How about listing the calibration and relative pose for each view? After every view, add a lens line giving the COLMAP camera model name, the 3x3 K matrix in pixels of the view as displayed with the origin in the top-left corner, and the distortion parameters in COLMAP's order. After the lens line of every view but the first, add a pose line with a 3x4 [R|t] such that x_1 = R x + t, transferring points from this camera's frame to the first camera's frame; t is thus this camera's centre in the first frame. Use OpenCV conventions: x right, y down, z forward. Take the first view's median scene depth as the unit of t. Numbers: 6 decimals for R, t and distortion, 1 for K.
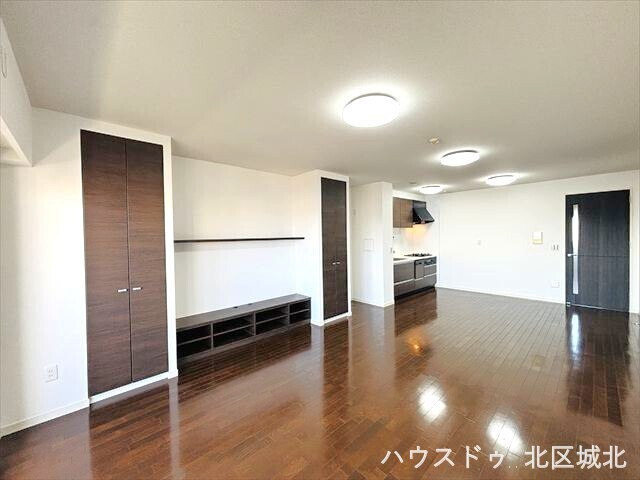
lens RADIAL K [[256.3, 0, 319.1], [0, 256.3, 241.7], [0, 0, 1]] dist [-0.000894, -0.000053]
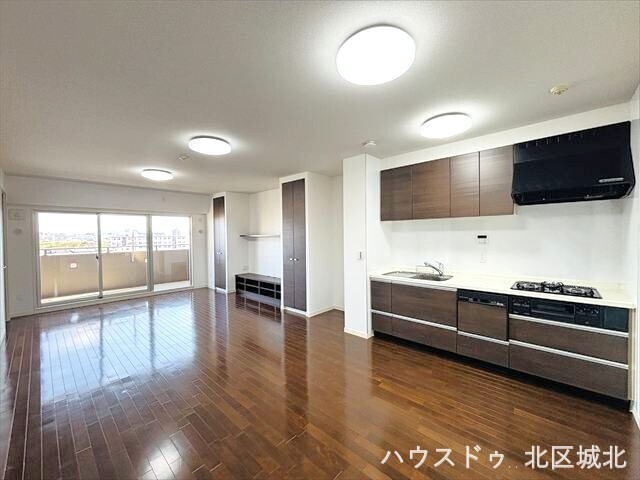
lens RADIAL K [[255.0, 0, 320.3], [0, 255.0, 256.5], [0, 0, 1]] dist [-0.000178, -0.000015]
pose [[0.053540, 0.098306, -0.993715, 1.080170], [-0.001592, 0.995149, 0.098362, -0.036149], [0.998564, -0.003684, 0.053437, 1.003415]]
